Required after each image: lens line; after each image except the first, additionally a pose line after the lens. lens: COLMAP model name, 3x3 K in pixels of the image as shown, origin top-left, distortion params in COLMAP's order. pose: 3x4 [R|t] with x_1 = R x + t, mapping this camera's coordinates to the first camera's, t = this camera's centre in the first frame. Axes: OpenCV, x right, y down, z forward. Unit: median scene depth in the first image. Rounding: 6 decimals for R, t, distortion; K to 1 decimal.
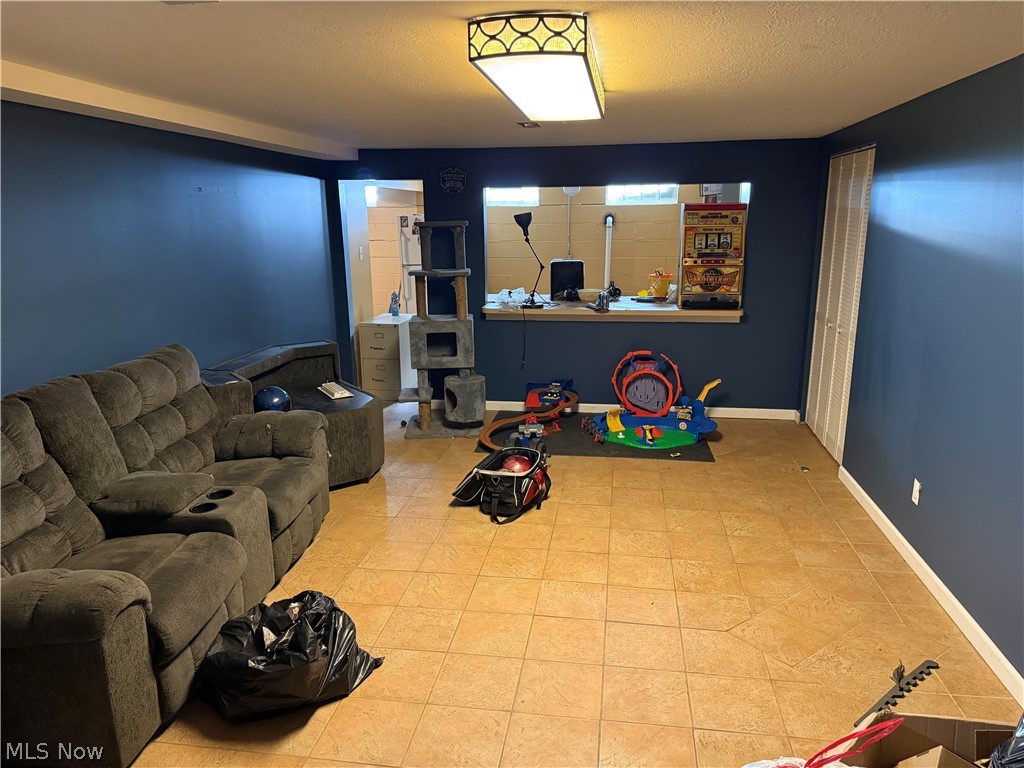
lens RADIAL K [[721.9, 0, 517.7], [0, 721.9, 386.5], [0, 0, 1]] dist [0.000191, -0.002517]
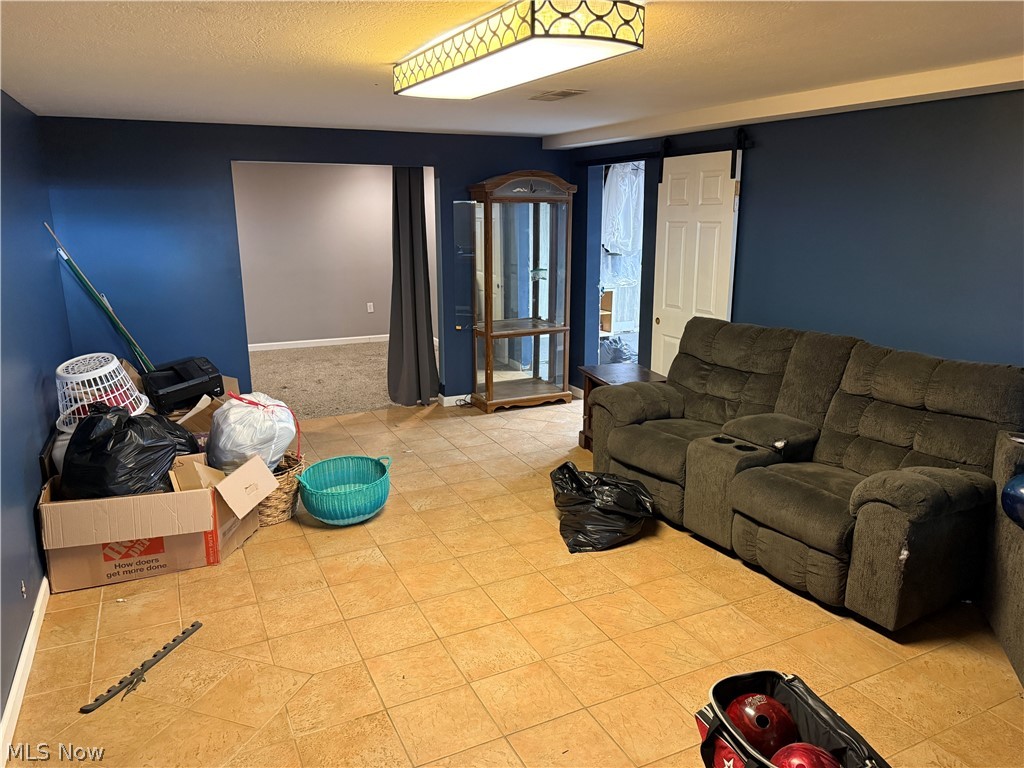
lens RADIAL K [[721.9, 0, 517.3], [0, 721.9, 382.0], [0, 0, 1]] dist [0.000191, -0.002517]
pose [[-0.821519, 0.146482, -0.551043, 0.527167], [-0.130611, 0.892394, 0.431943, -0.410754], [0.555019, 0.426822, -0.713986, 1.641652]]
